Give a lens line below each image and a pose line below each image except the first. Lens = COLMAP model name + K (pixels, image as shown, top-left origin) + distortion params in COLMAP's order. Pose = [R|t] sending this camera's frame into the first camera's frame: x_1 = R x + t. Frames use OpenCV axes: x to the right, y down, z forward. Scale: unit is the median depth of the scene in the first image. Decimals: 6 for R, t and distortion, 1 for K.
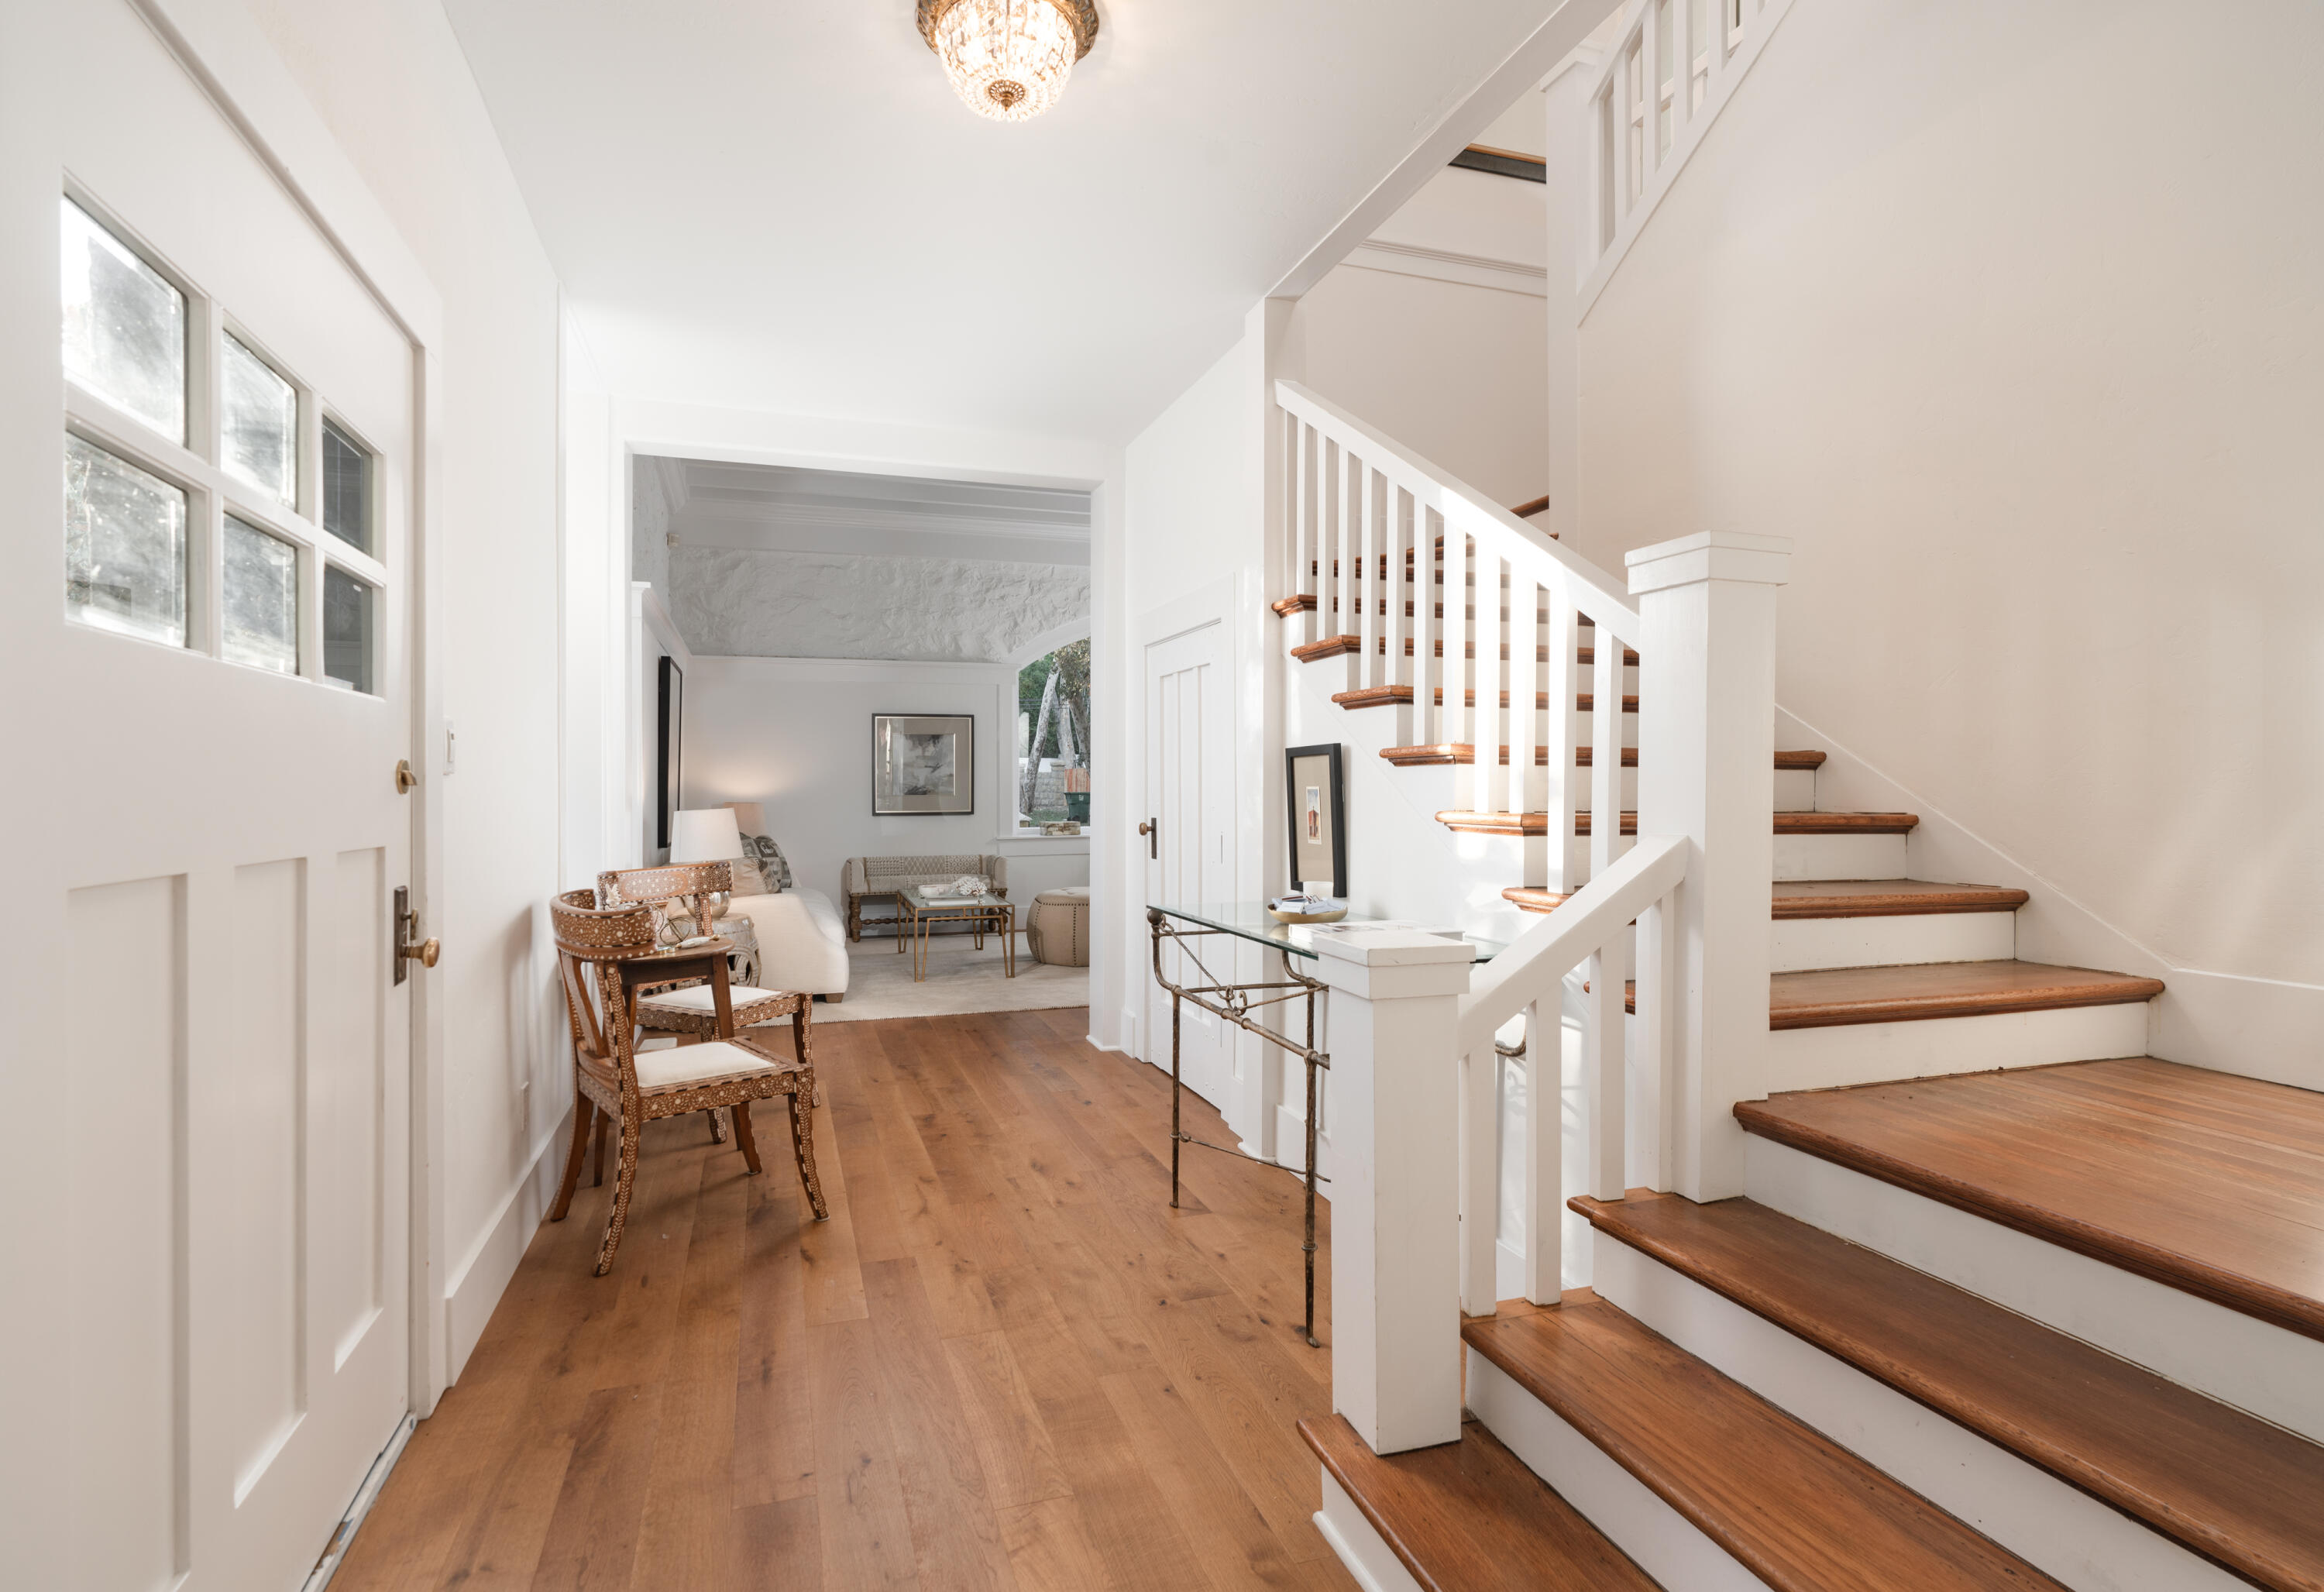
lens RADIAL K [[1102.3, 0, 1113.8], [0, 1102.3, 799.8], [0, 0, 1]] dist [0.002018, 0.000049]
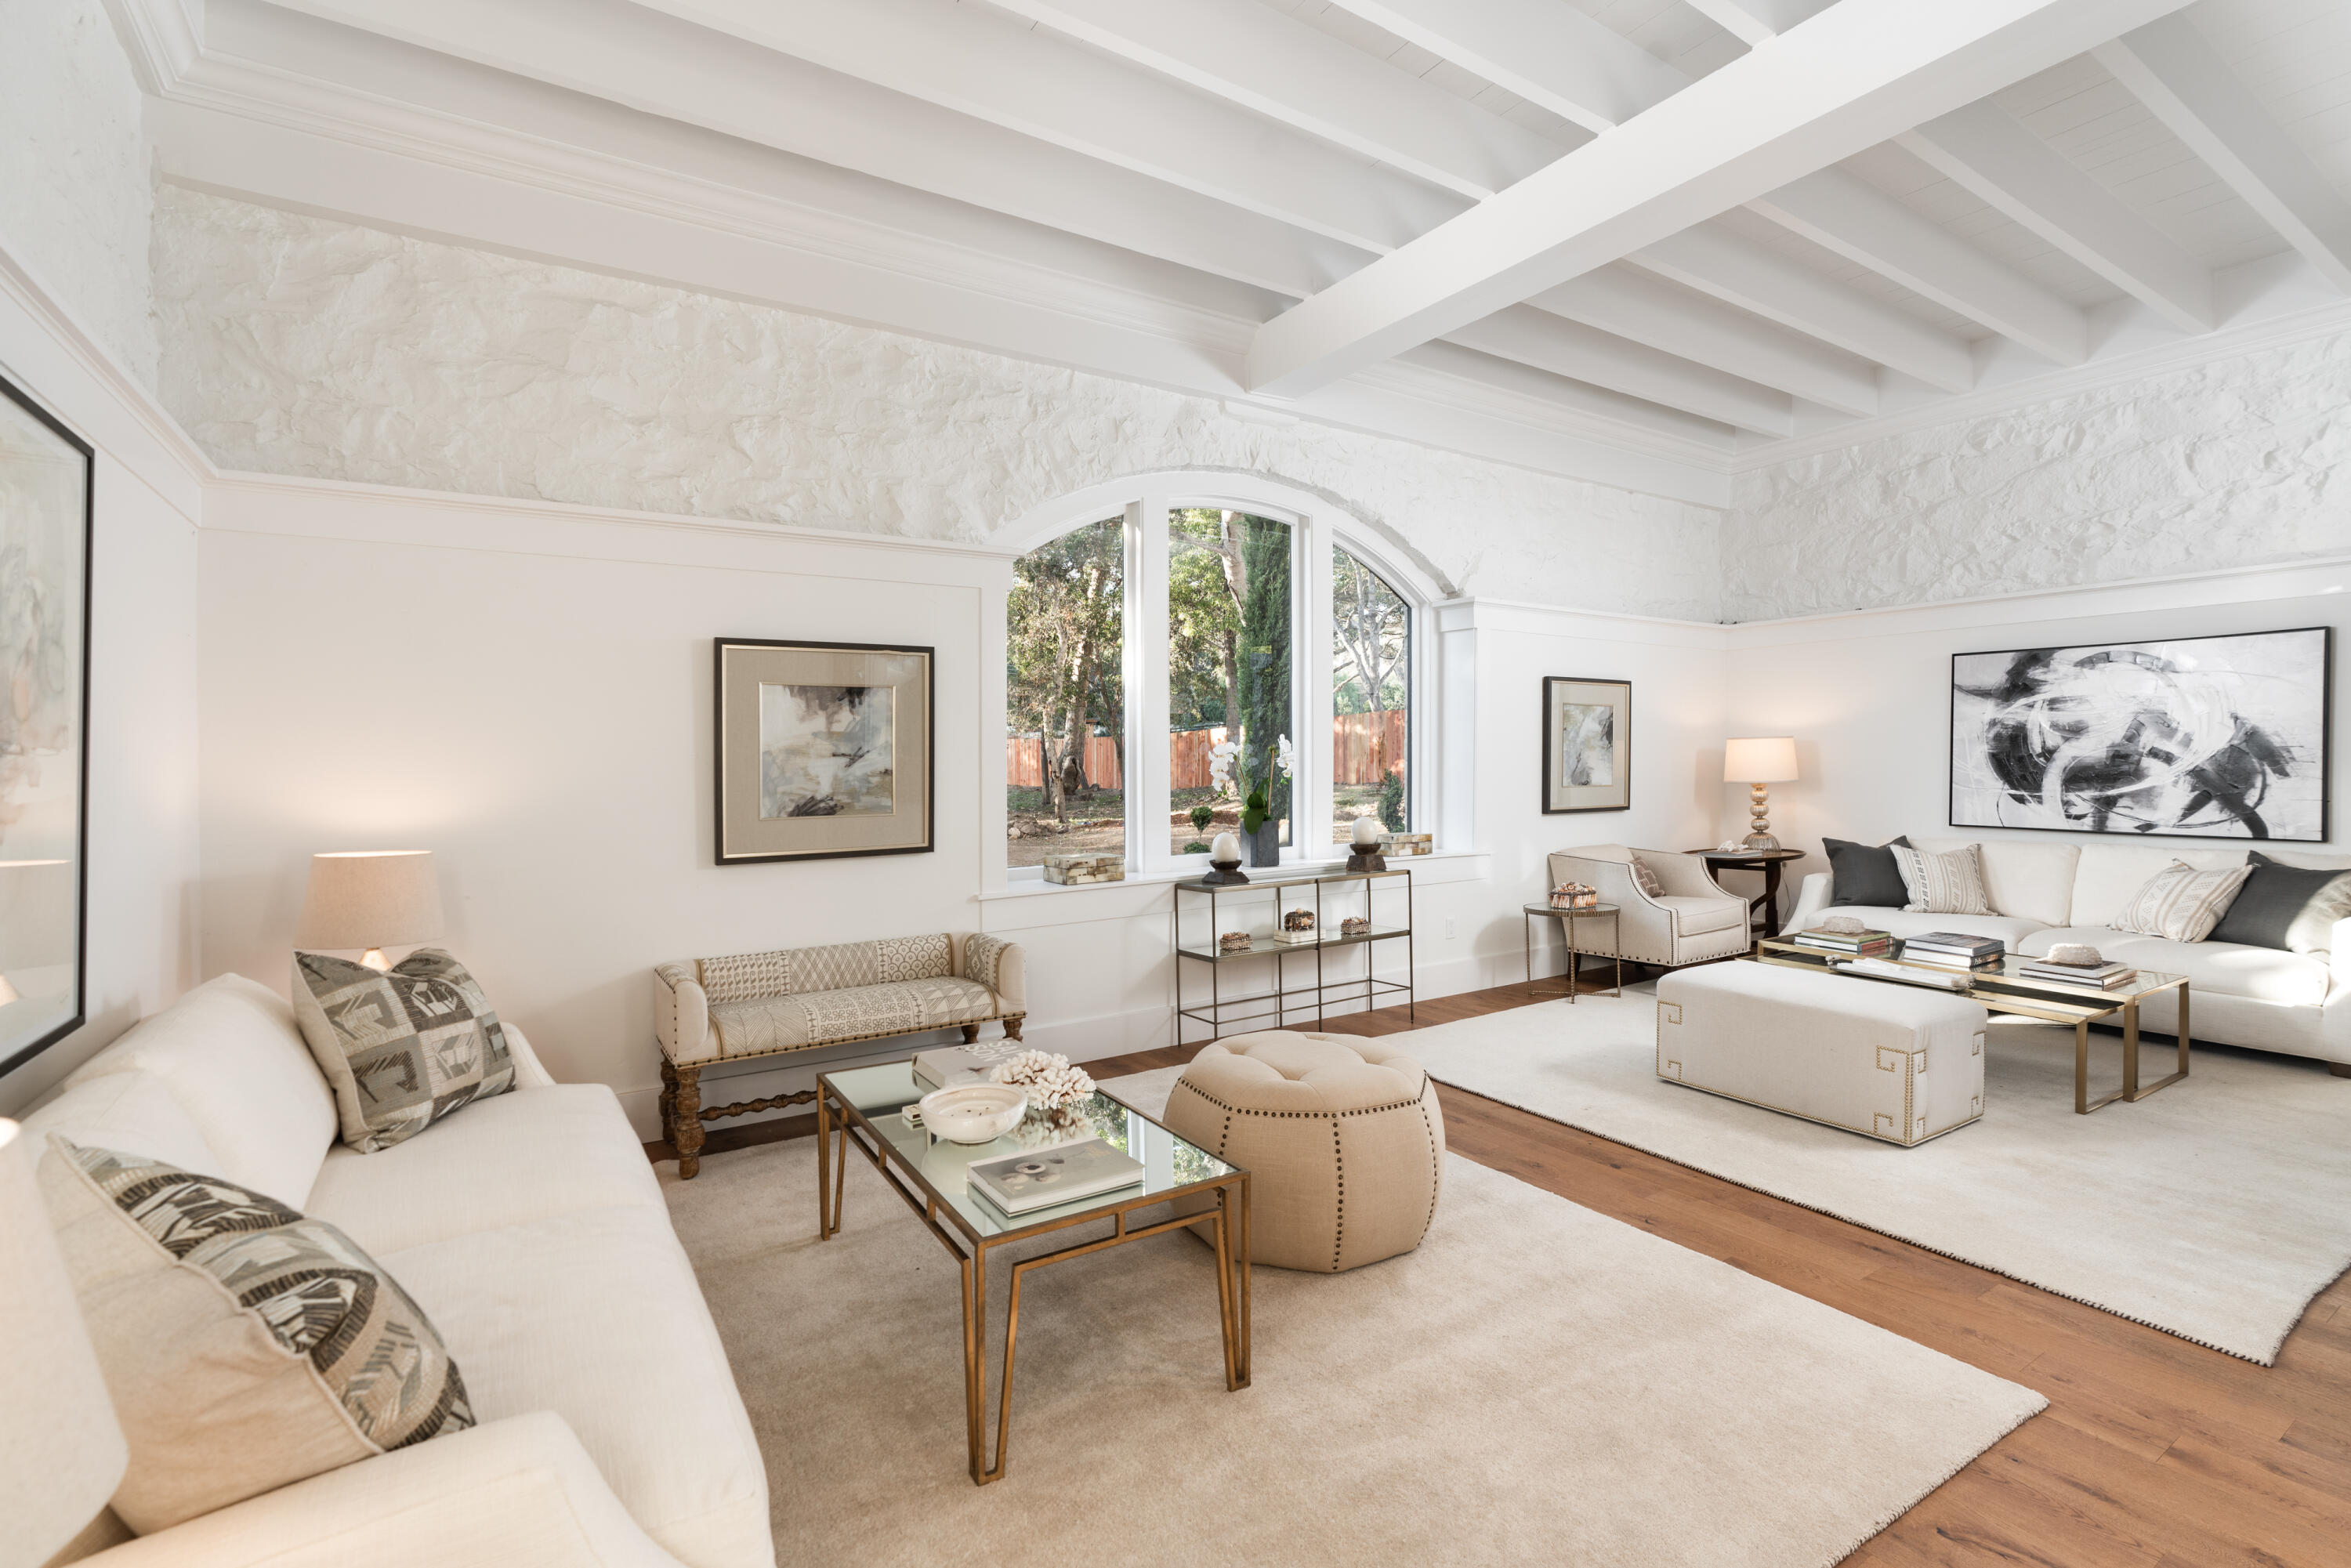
lens RADIAL K [[1061.6, 0, 1160.5], [0, 1061.6, 760.2], [0, 0, 1]] dist [-0.002120, 0.001617]
pose [[0.965199, -0.008304, 0.261386, -0.153449], [0.011275, 0.999888, -0.009868, -0.021599], [-0.261275, 0.012472, 0.965184, 0.523389]]
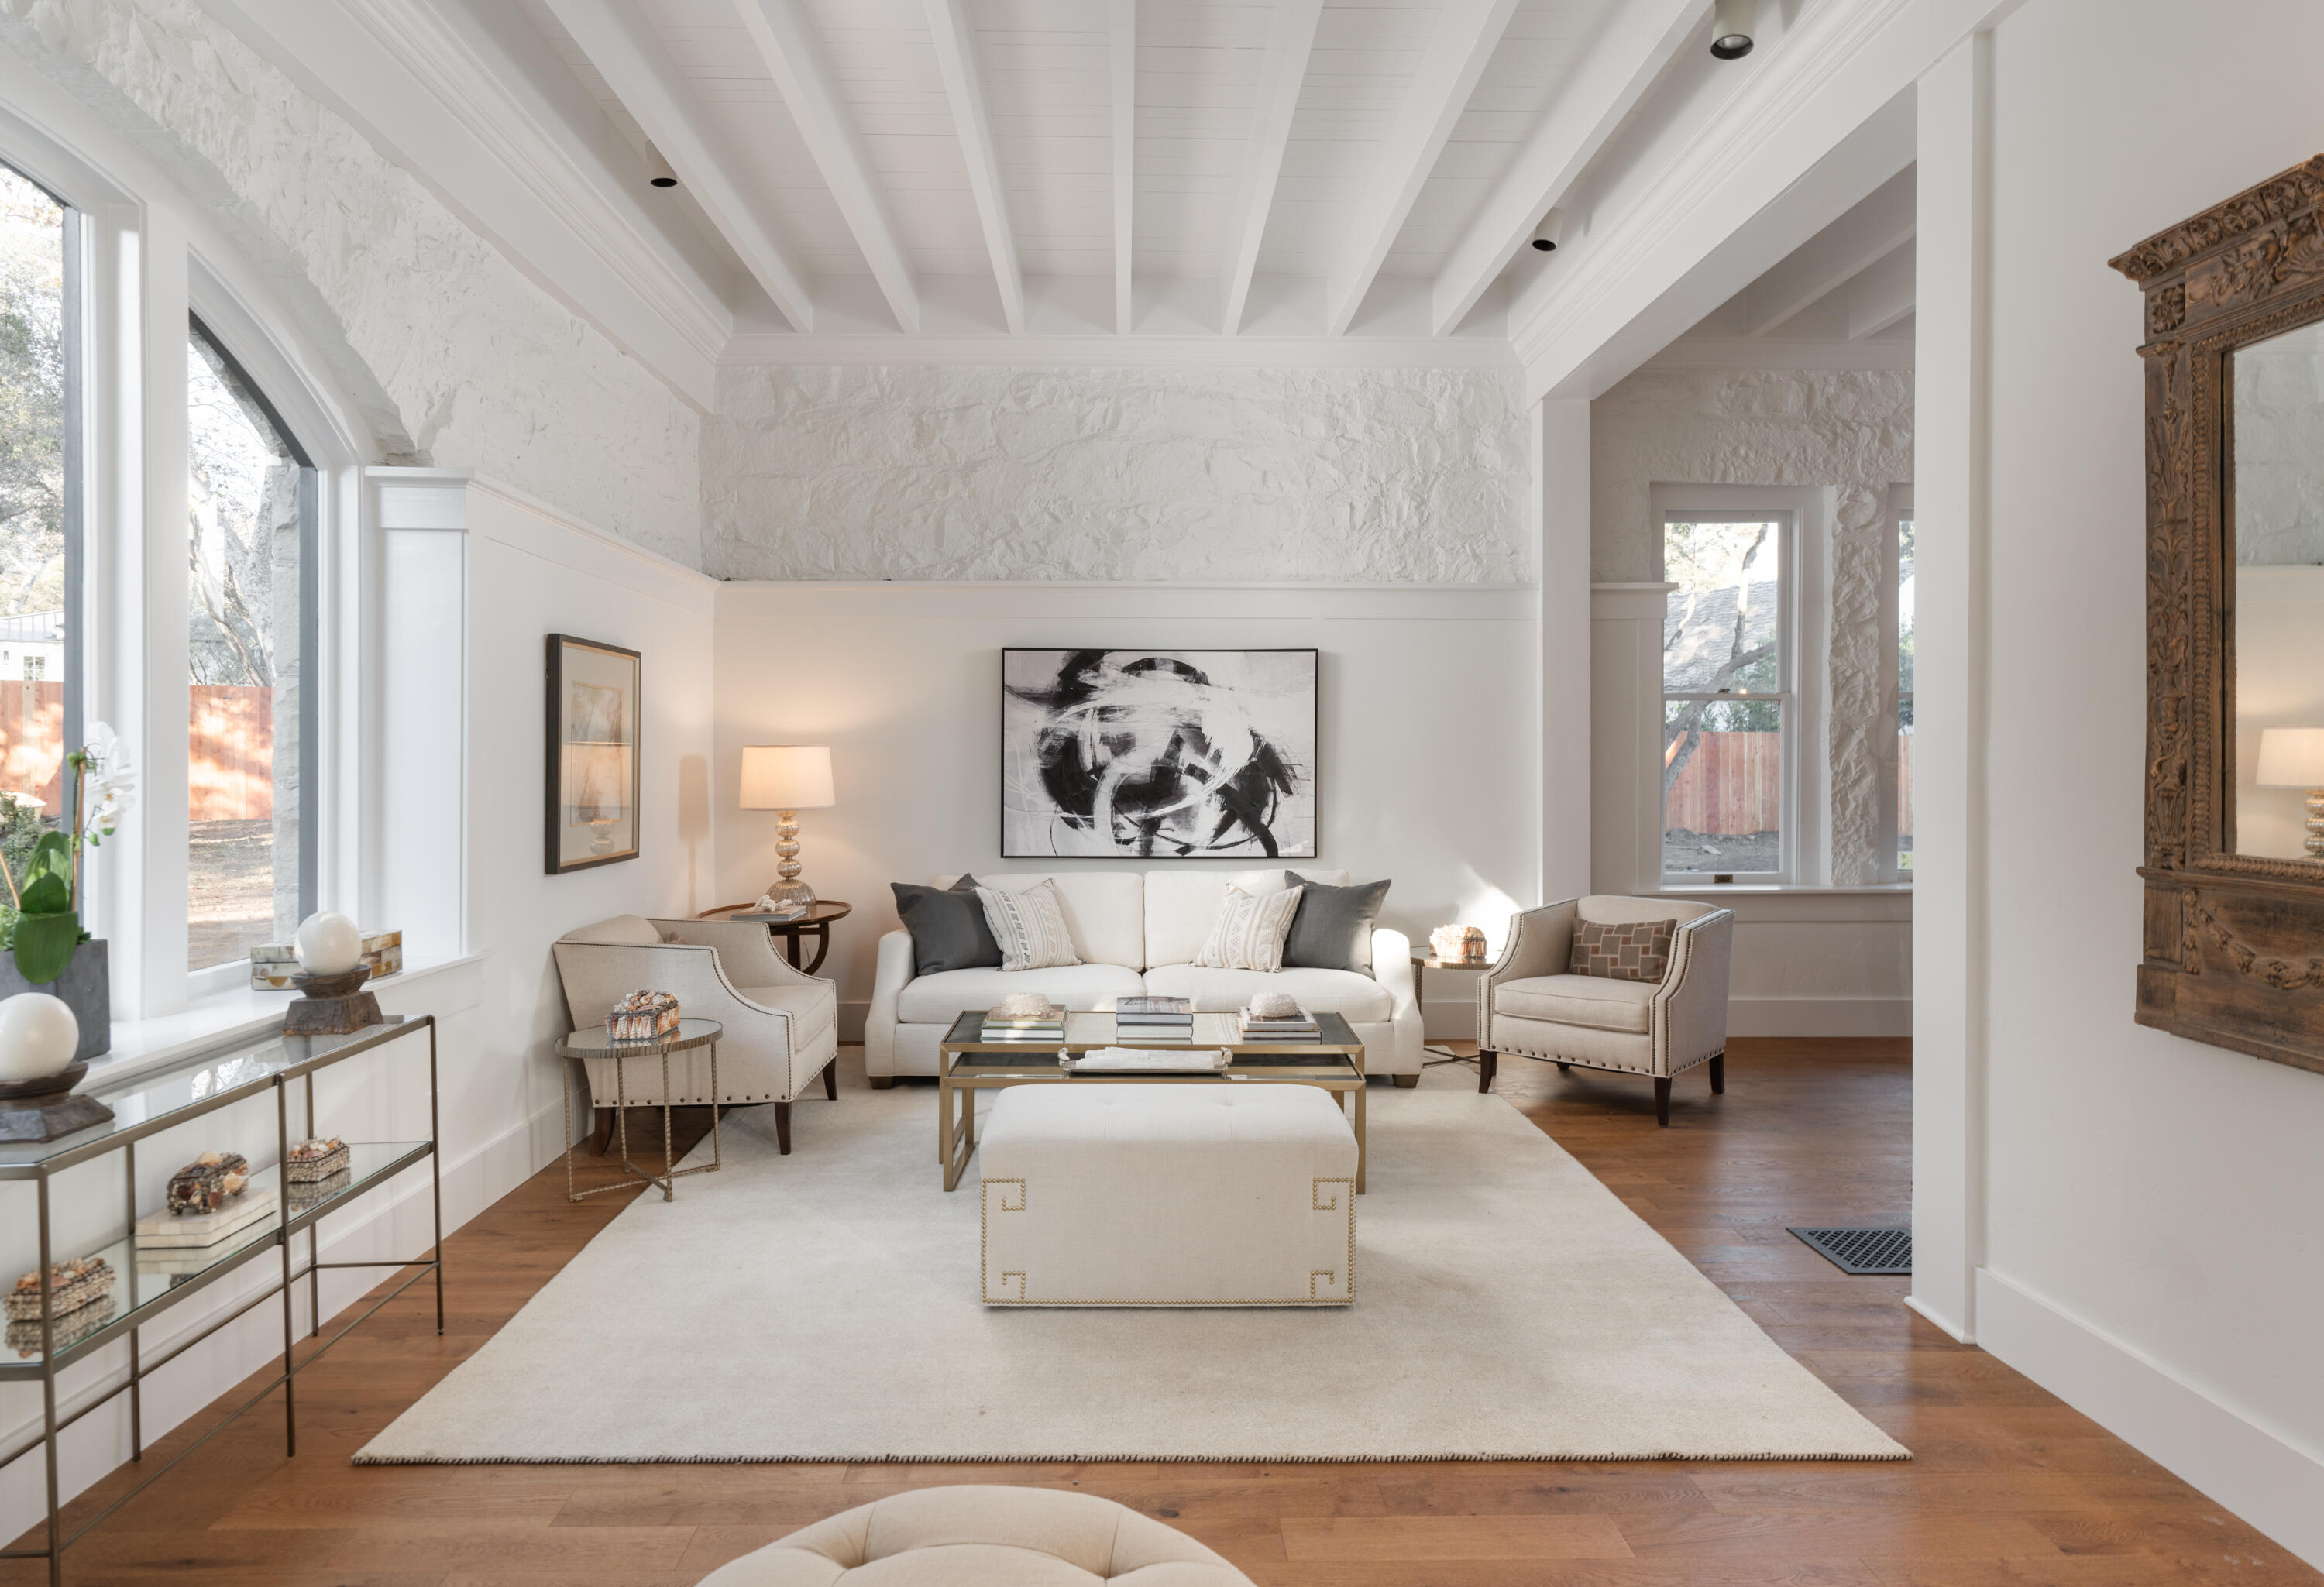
lens RADIAL K [[1401.2, 0, 1161.2], [0, 1401.2, 757.4], [0, 0, 1]] dist [-0.000696, -0.001110]
pose [[0.273872, 0.001212, 0.961765, -0.169351], [0.012361, 0.999912, -0.004780, -0.028670], [-0.961687, 0.013197, 0.273833, 0.770065]]
